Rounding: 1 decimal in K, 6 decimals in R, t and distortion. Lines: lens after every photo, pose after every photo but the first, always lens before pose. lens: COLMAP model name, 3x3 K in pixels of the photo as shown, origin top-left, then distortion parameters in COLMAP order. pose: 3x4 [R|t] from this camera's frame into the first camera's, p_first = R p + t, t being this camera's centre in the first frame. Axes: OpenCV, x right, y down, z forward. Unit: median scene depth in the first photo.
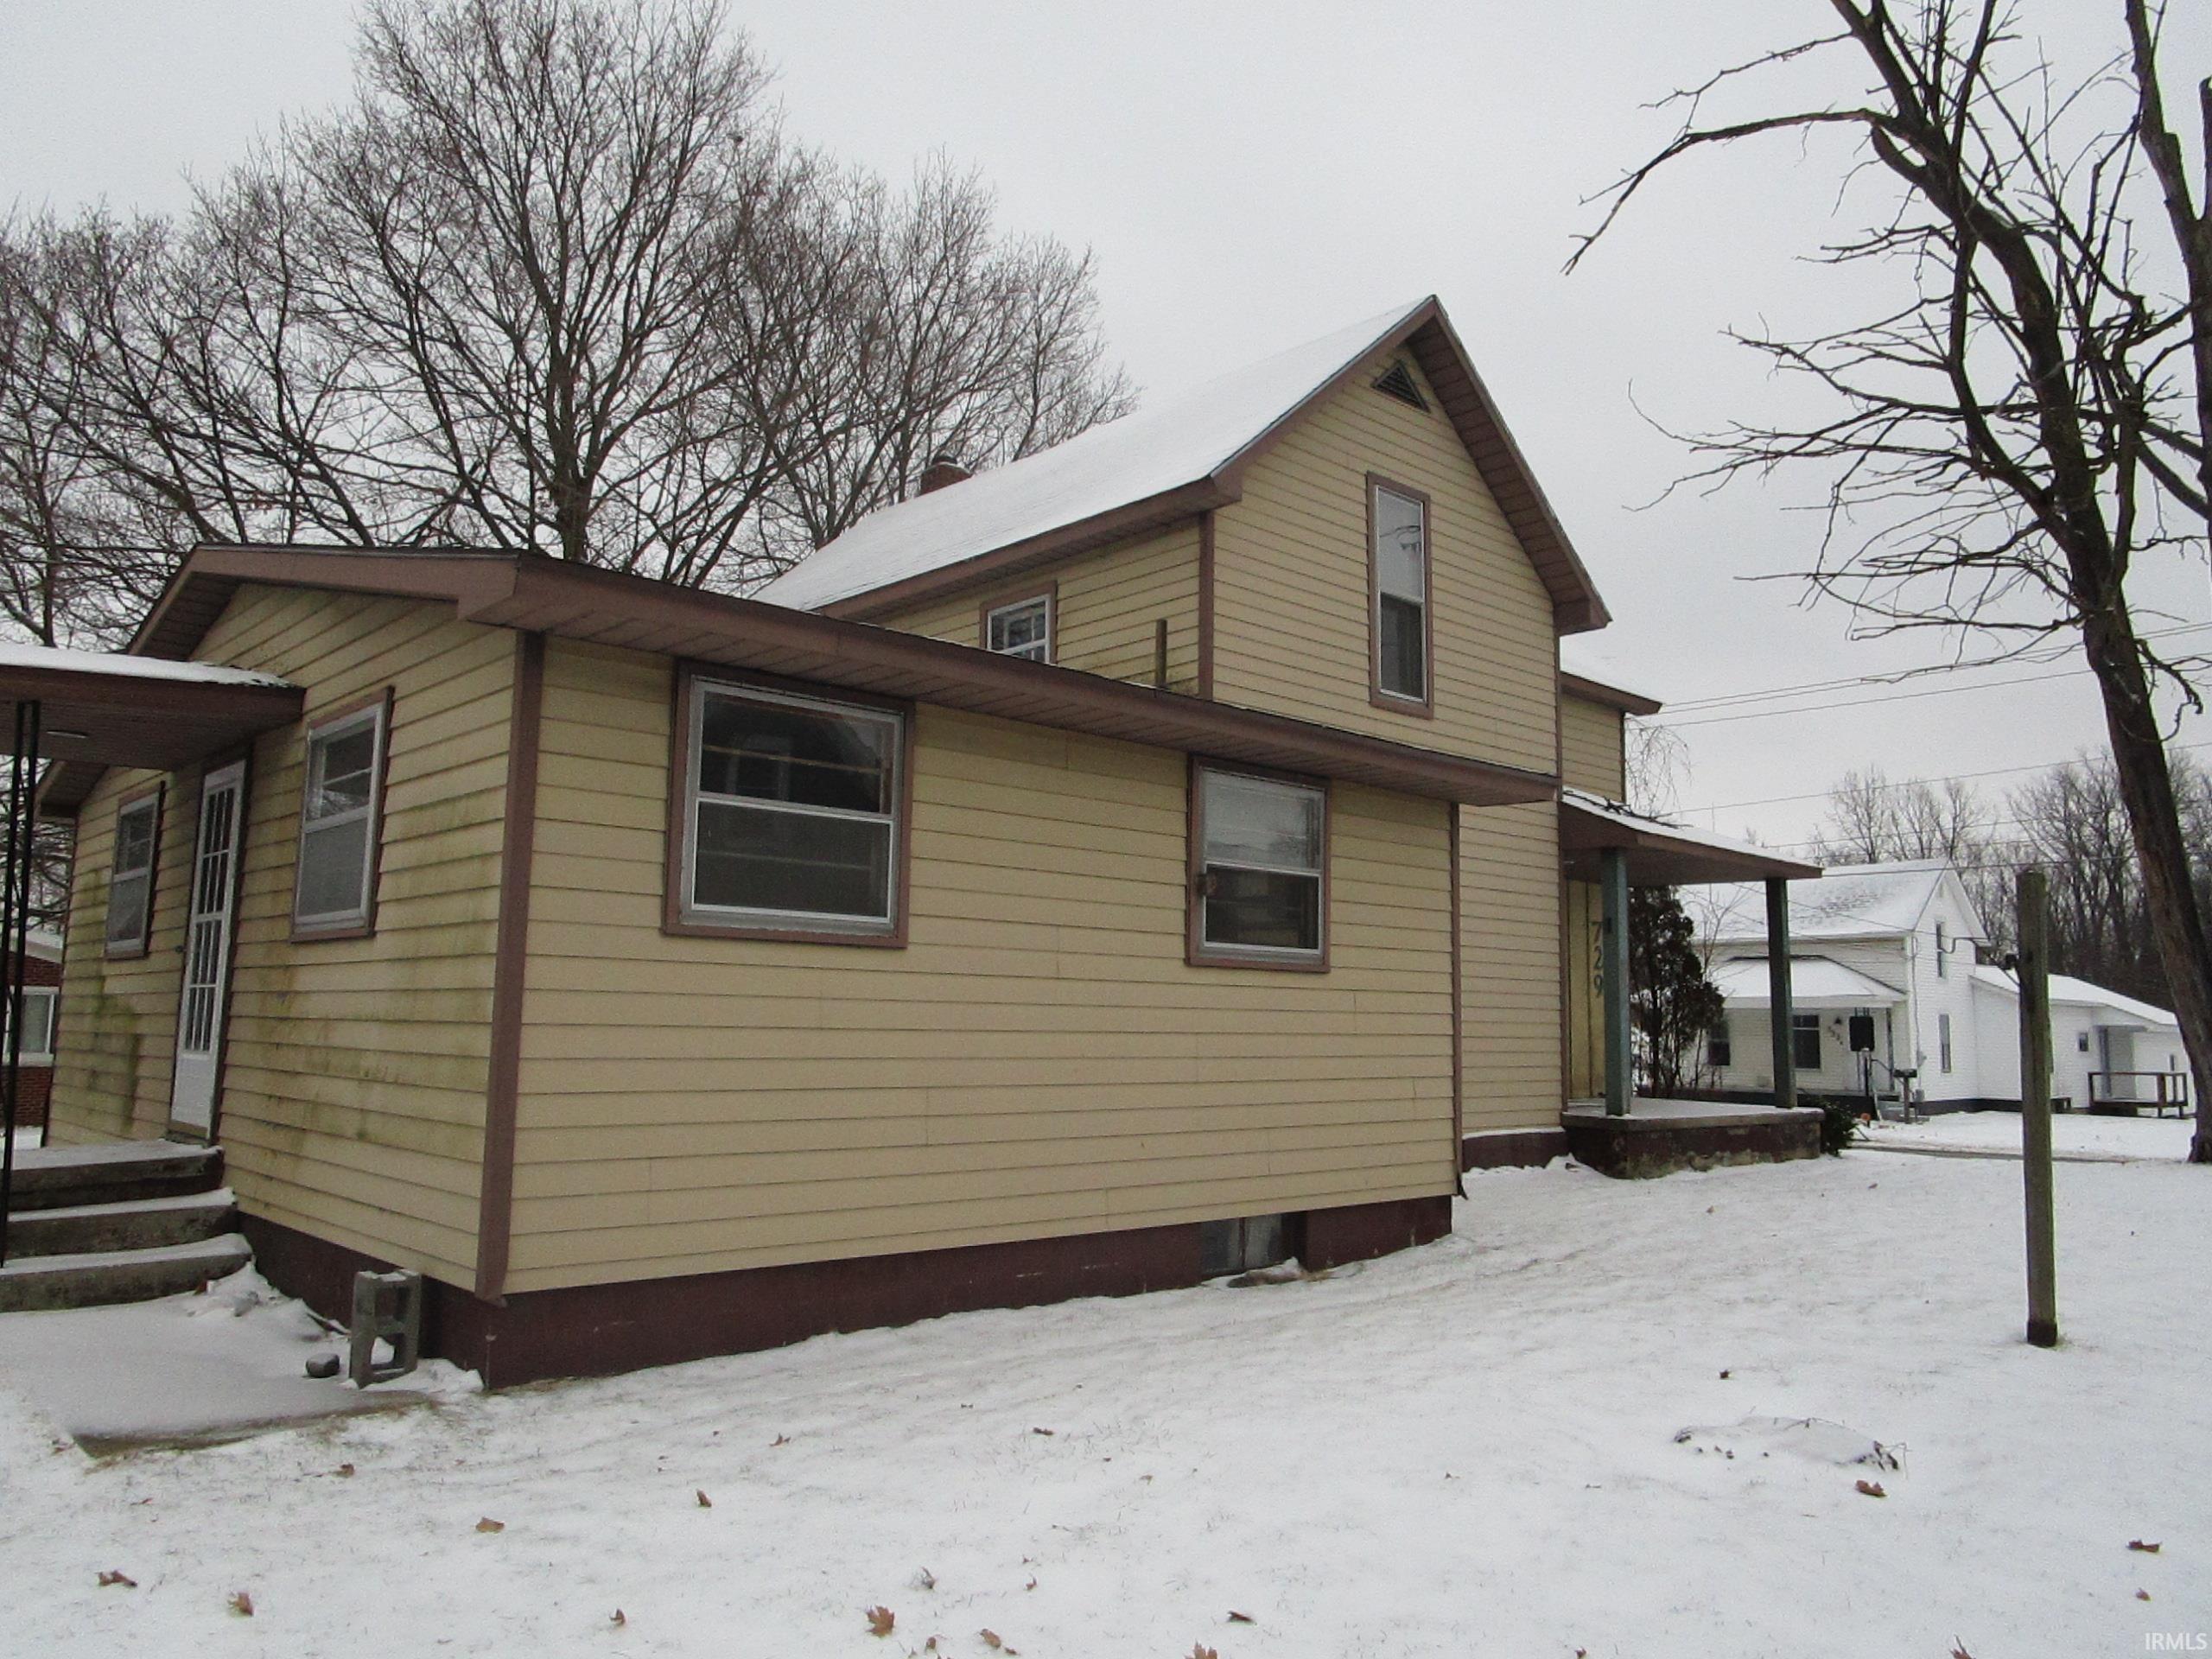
lens RADIAL K [[1575.7, 0, 1096.8], [0, 1575.7, 823.9], [0, 0, 1]] dist [-0.035173, 0.011425]
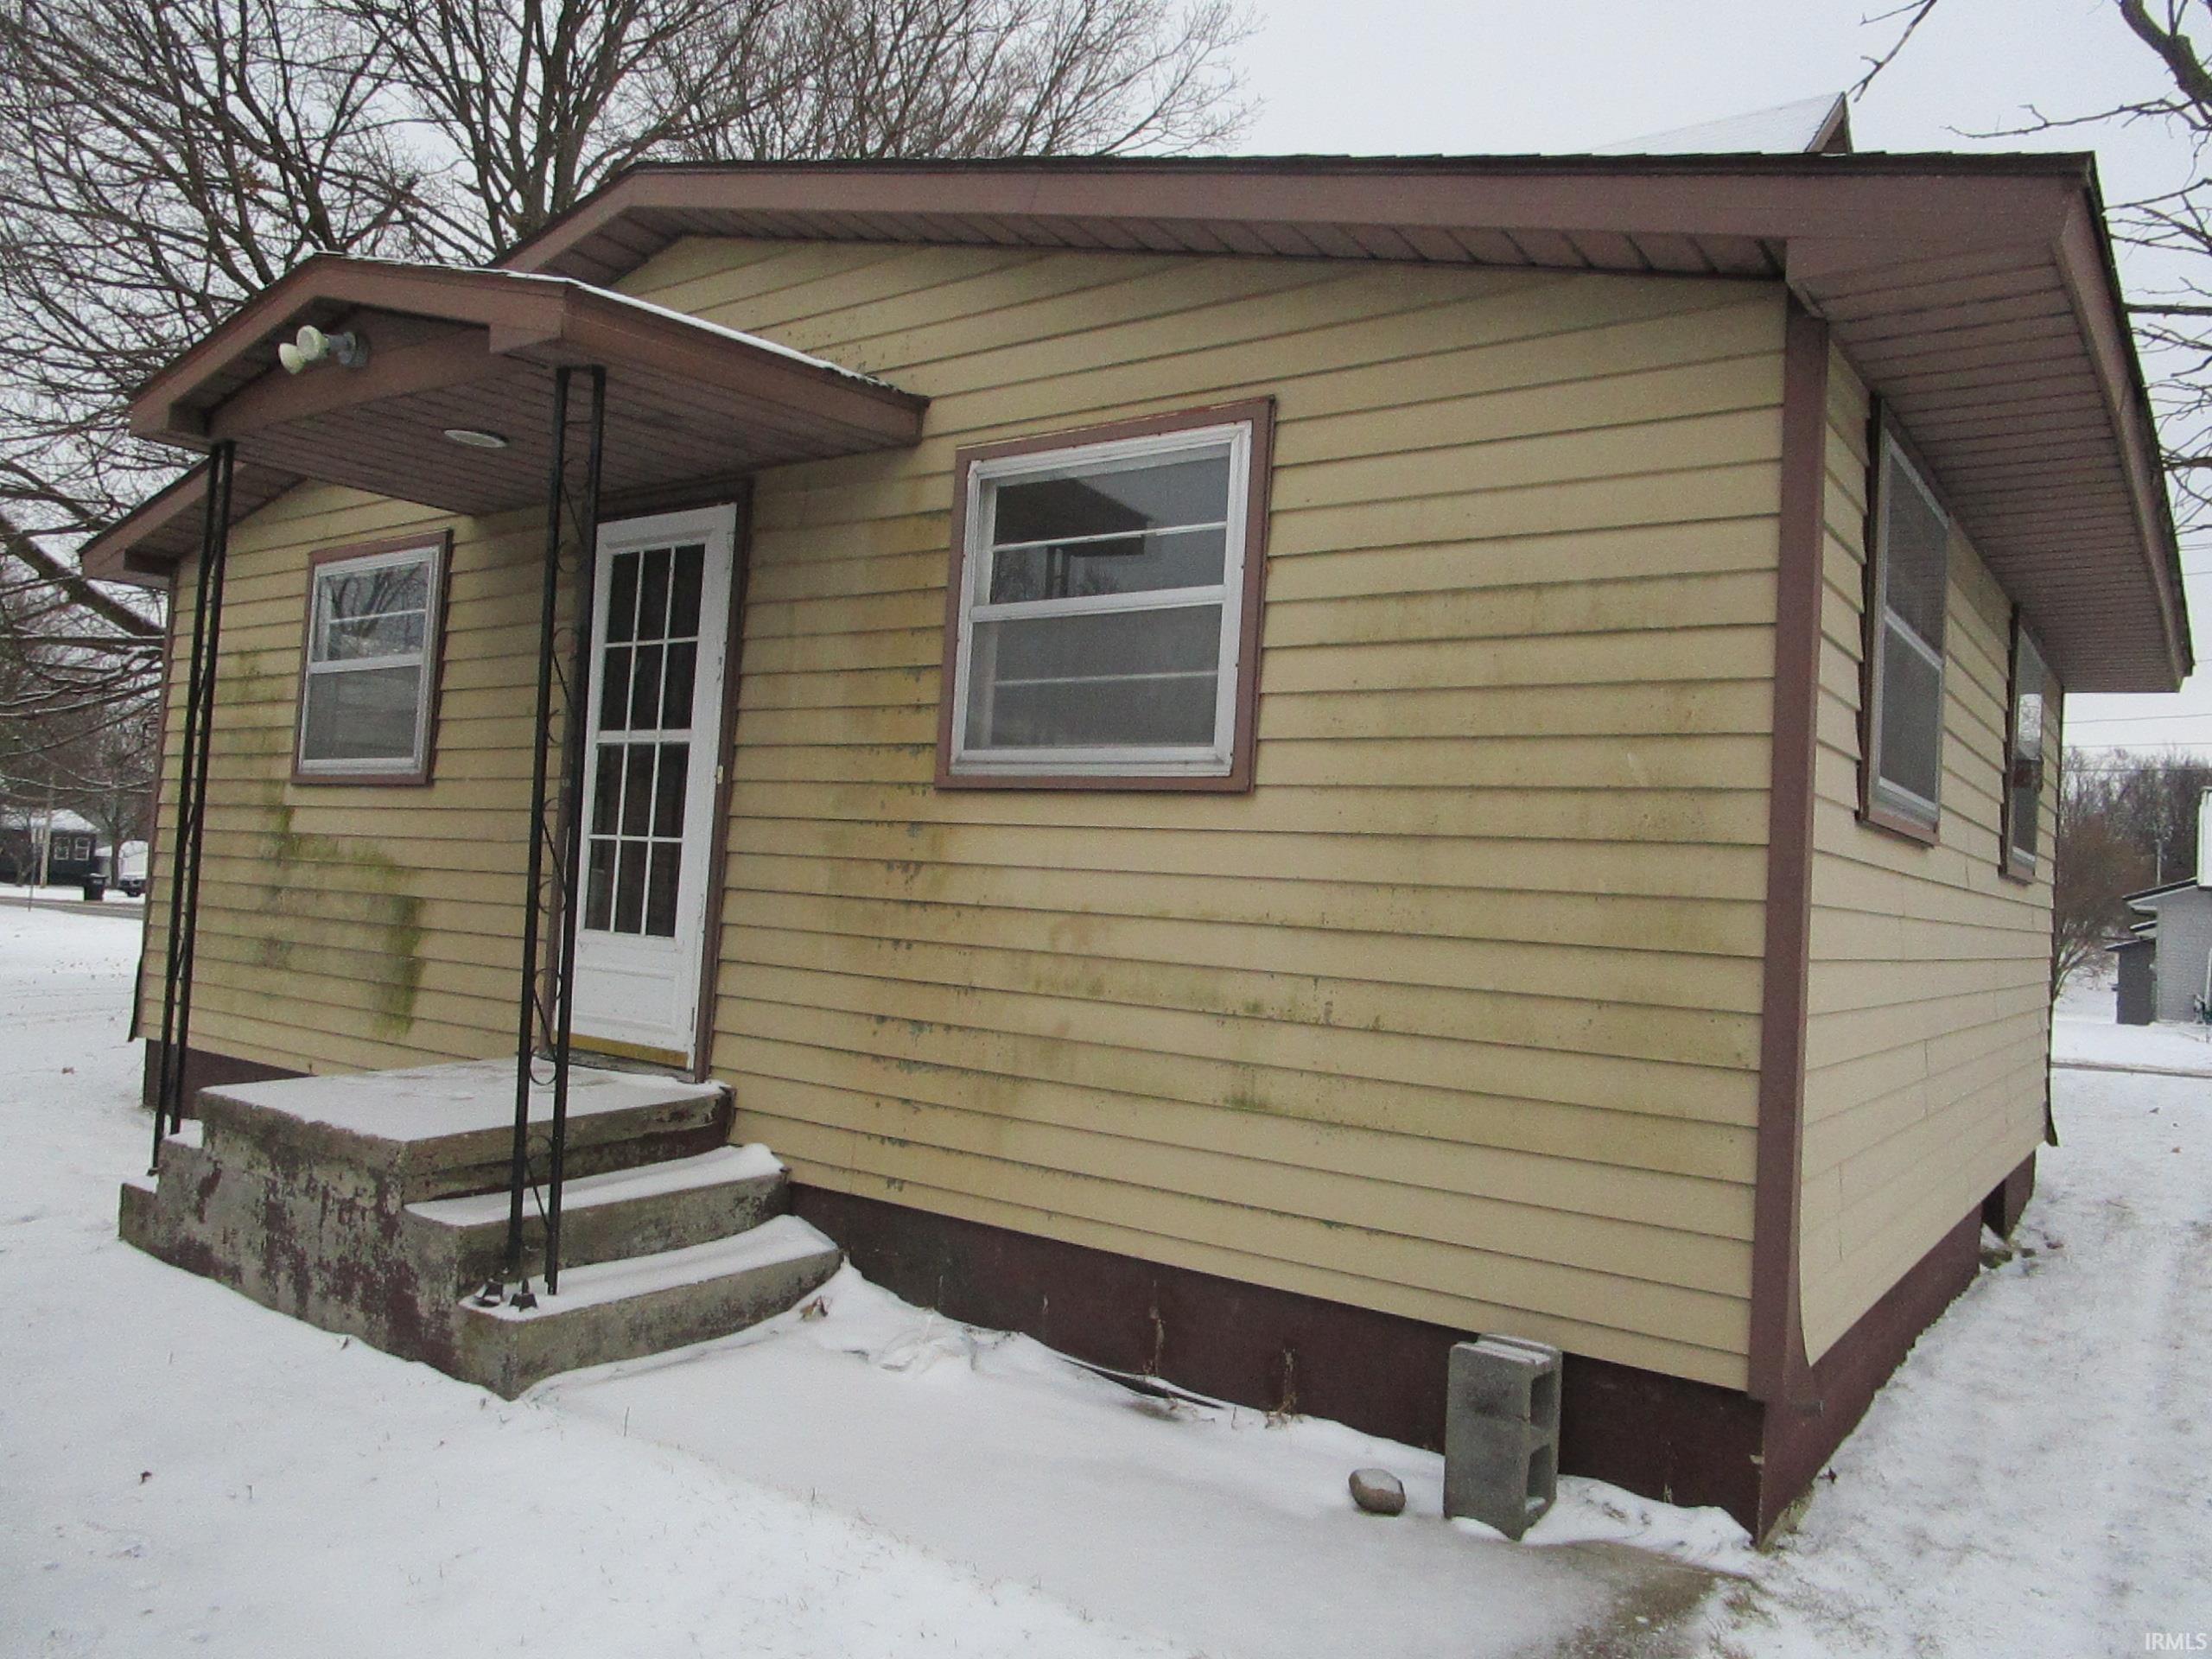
lens RADIAL K [[1575.7, 0, 1112.5], [0, 1575.7, 833.0], [0, 0, 1]] dist [-0.035173, 0.011425]
pose [[0.979597, 0.046673, 0.195480, -0.549623], [-0.065725, 0.993575, 0.092140, 0.027919], [-0.189923, -0.103108, 0.976370, 0.326880]]
